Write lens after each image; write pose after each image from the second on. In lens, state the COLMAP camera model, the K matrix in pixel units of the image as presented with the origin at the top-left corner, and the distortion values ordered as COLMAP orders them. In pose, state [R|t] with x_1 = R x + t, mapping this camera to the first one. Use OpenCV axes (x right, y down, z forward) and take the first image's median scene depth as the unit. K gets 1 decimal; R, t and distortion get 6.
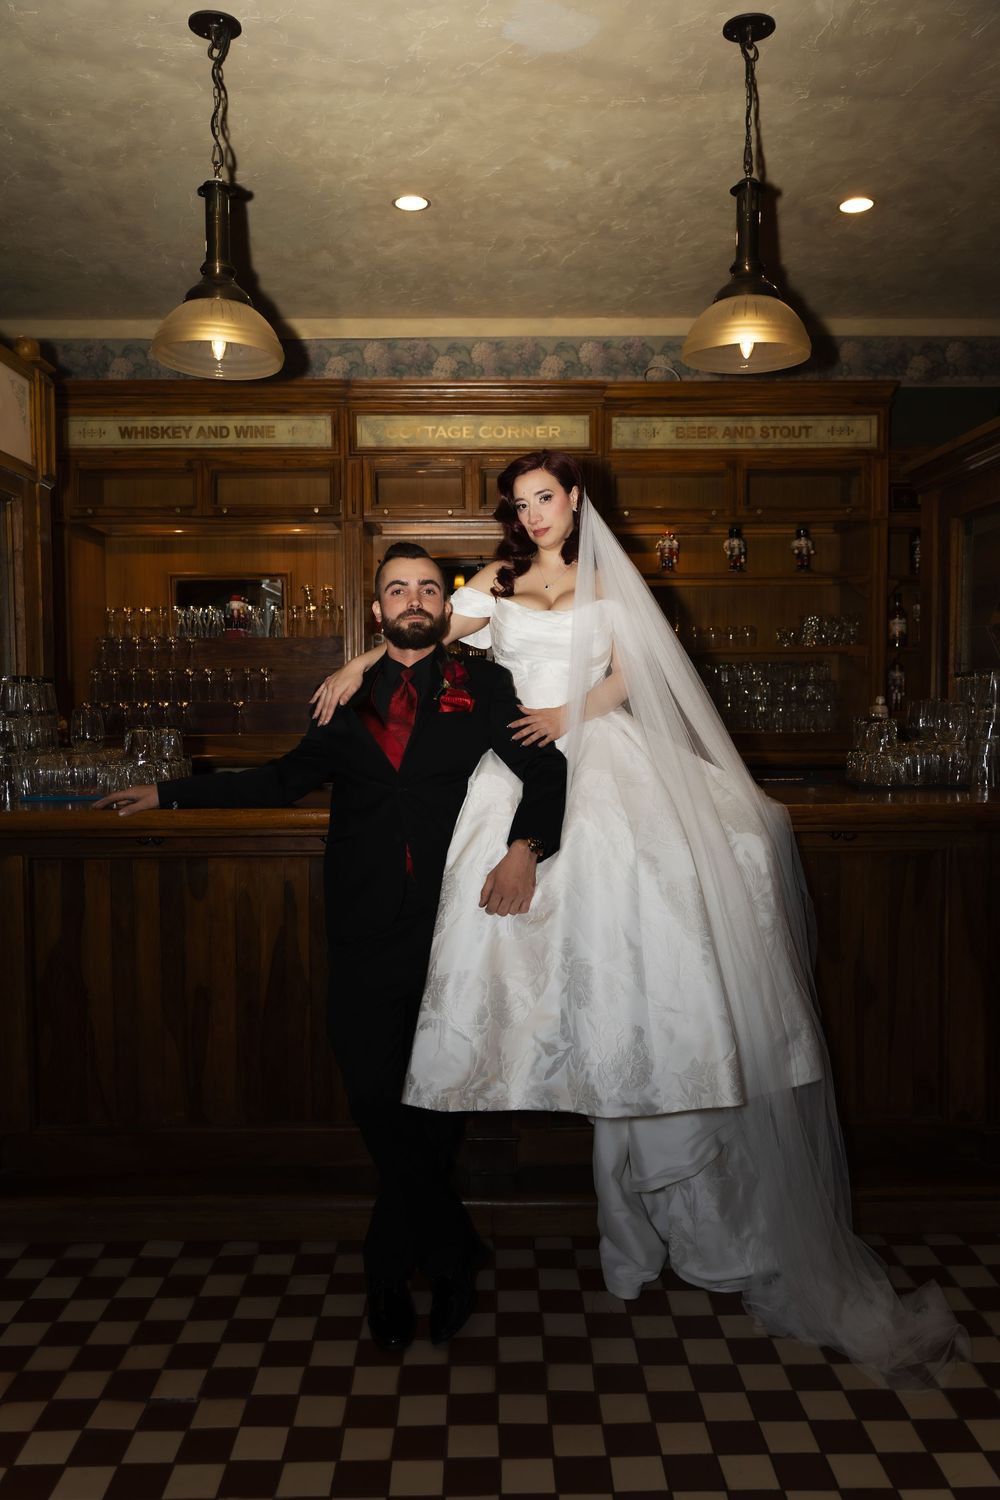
lens RADIAL K [[1209.0, 0, 500.0], [0, 1209.0, 750.0], [0, 0, 1]] dist [0.002572, 0.001664]
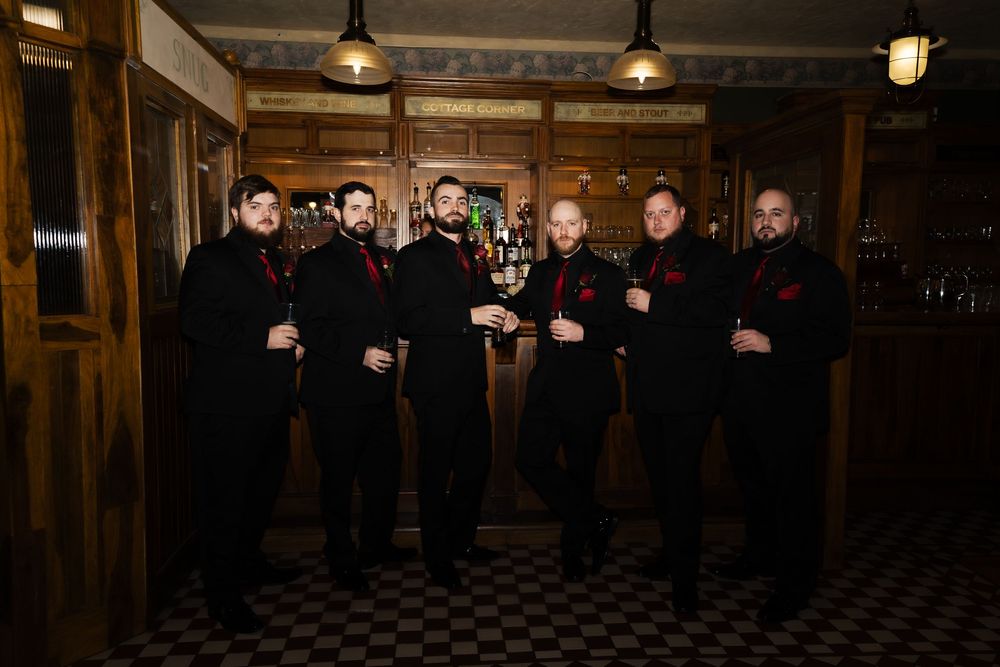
lens RADIAL K [[803.9, 0, 521.8], [0, 803.9, 342.0], [0, 0, 1]] dist [0.069489, 0.000451]
pose [[0.995729, 0.003777, 0.092247, -0.057336], [-0.008151, 0.998858, 0.047084, 0.010957], [-0.091964, -0.047634, 0.994622, -0.150889]]
